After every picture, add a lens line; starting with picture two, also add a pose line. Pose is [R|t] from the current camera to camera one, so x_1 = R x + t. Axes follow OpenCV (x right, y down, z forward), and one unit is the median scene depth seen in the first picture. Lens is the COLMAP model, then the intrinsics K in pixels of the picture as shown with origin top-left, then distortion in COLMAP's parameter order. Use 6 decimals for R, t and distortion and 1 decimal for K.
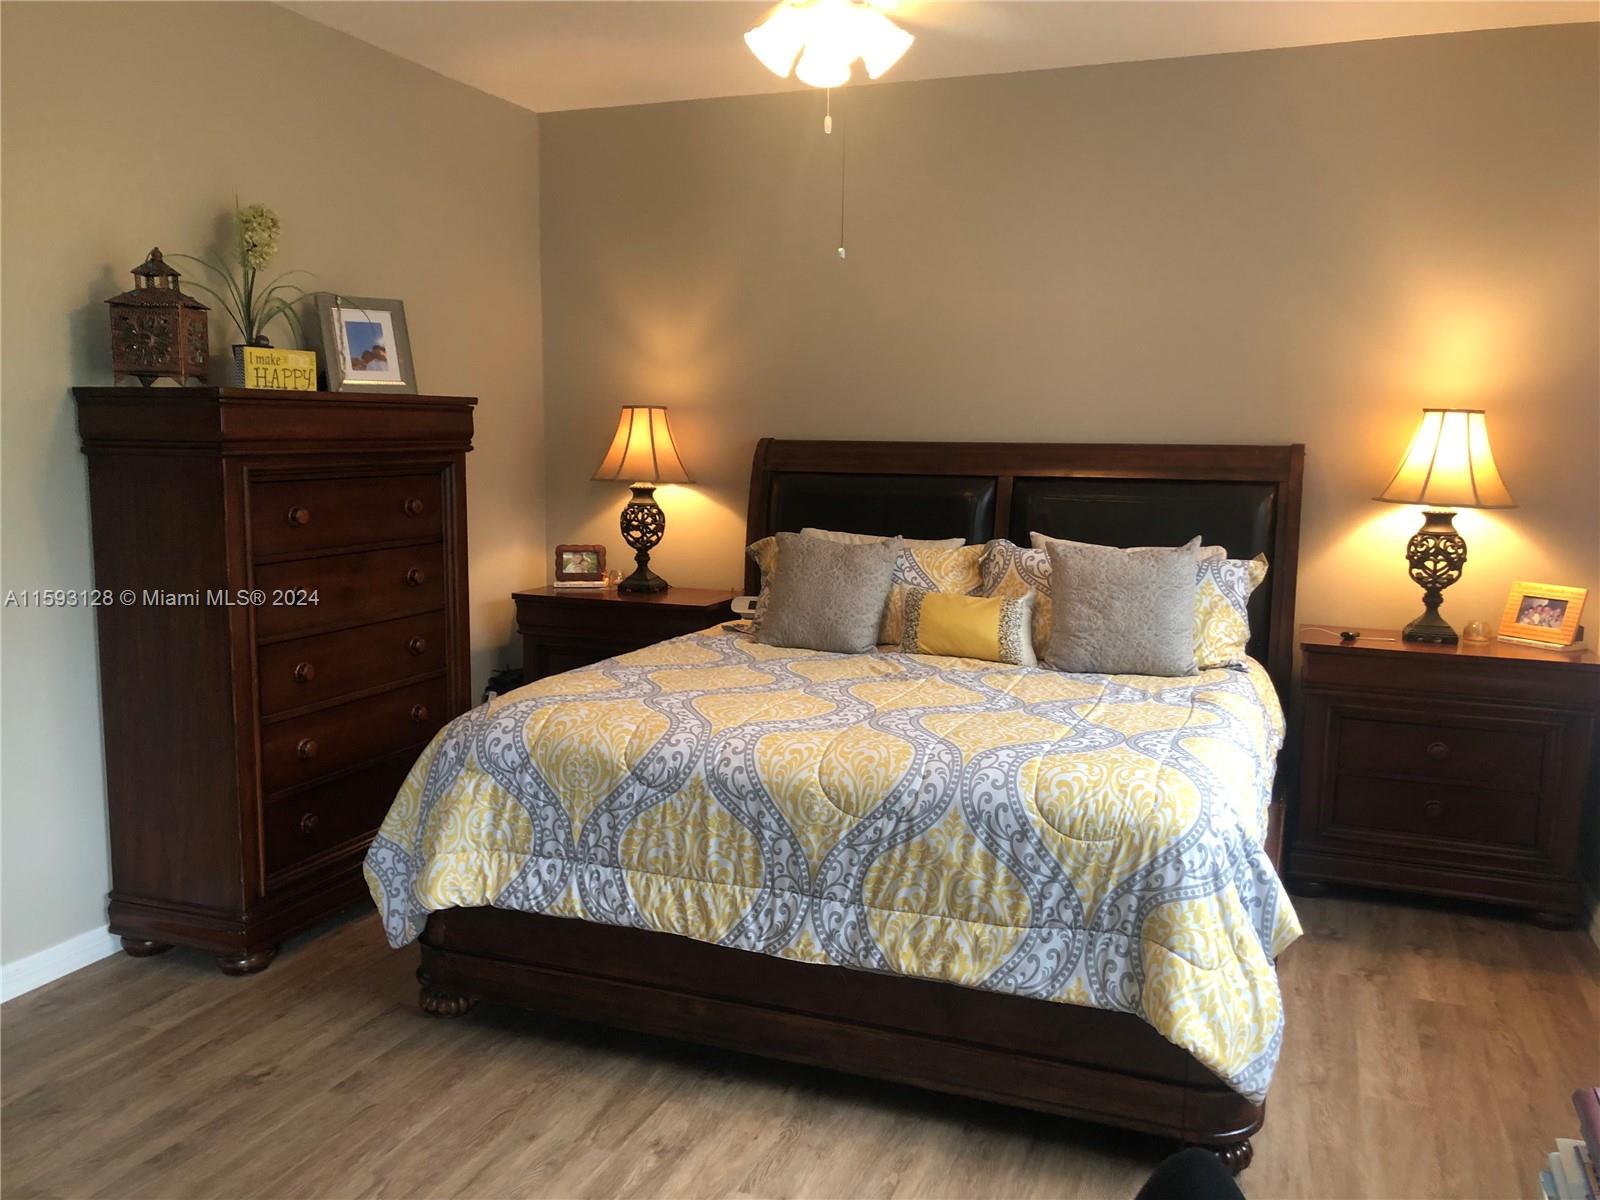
lens RADIAL K [[1279.9, 0, 808.5], [0, 1279.9, 597.7], [0, 0, 1]] dist [0.017209, -0.041185]
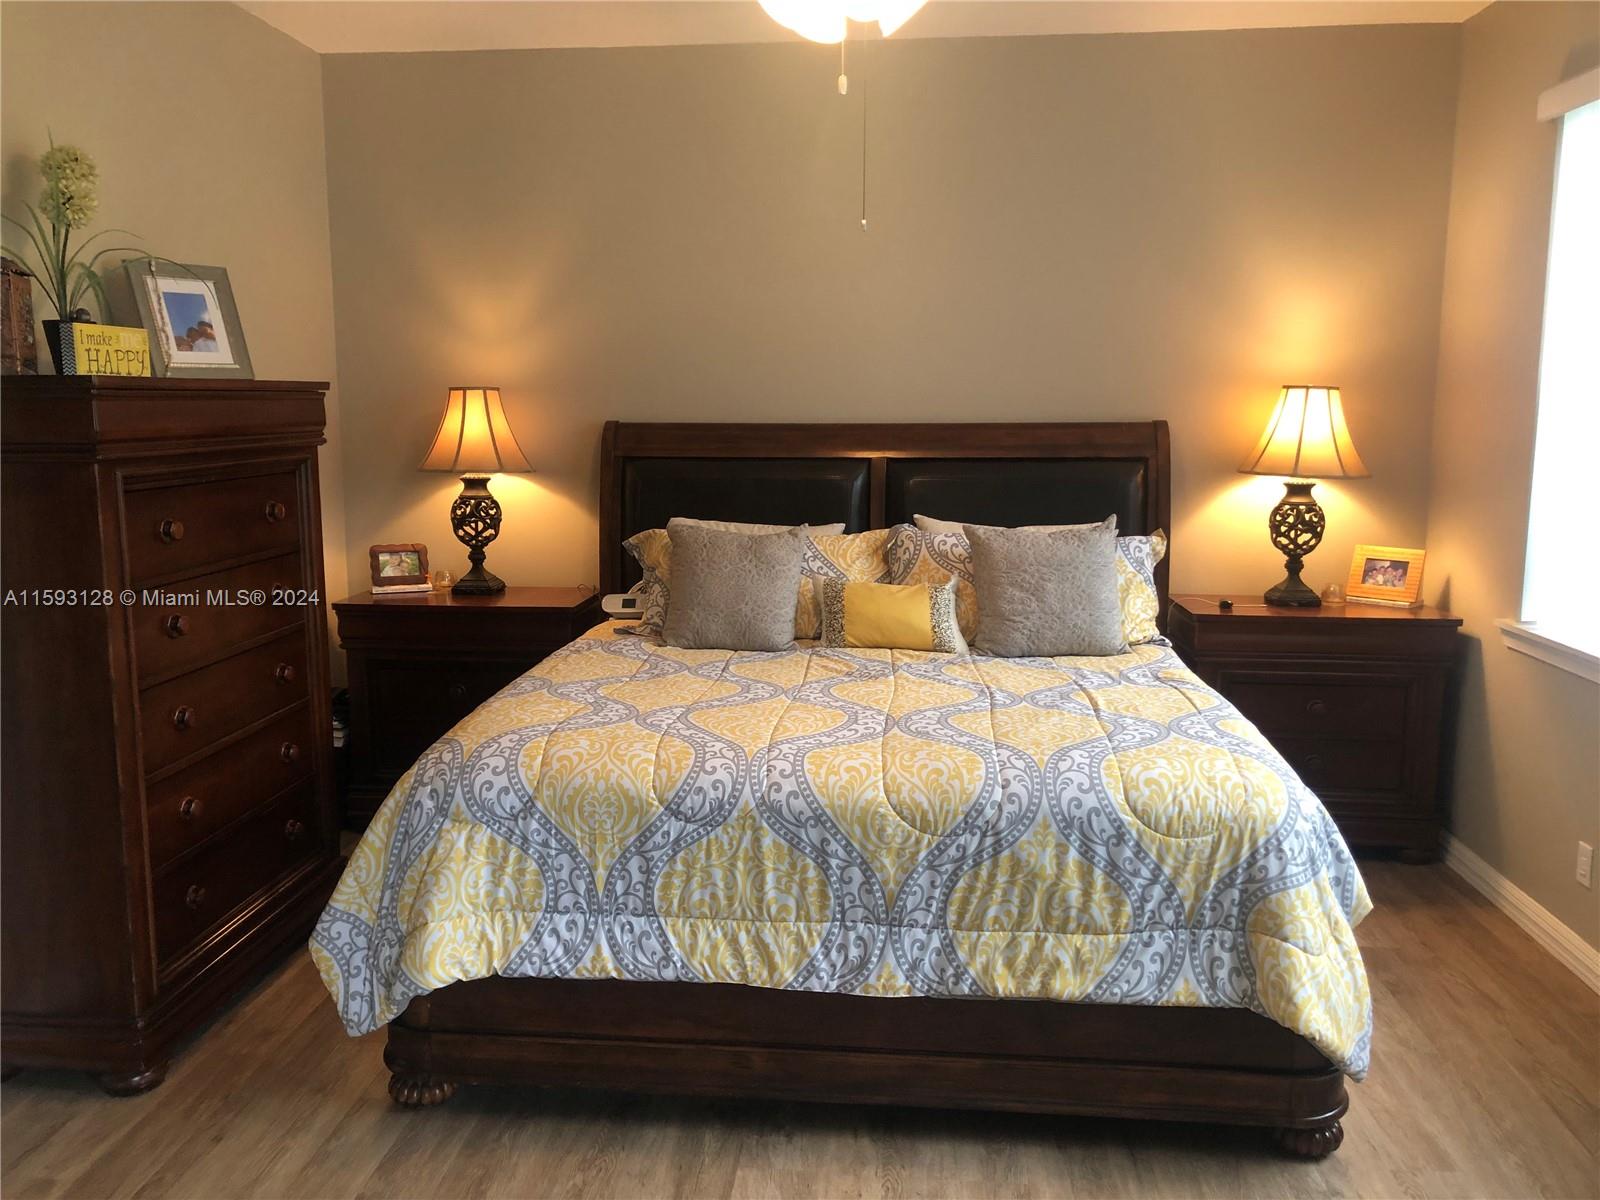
lens RADIAL K [[1279.9, 0, 793.3], [0, 1279.9, 600.0], [0, 0, 1]] dist [0.017209, -0.041185]
pose [[0.964908, -0.051971, 0.257394, -0.263896], [0.046276, 0.998532, 0.028136, -0.027289], [-0.258478, -0.015238, 0.965897, 0.117744]]
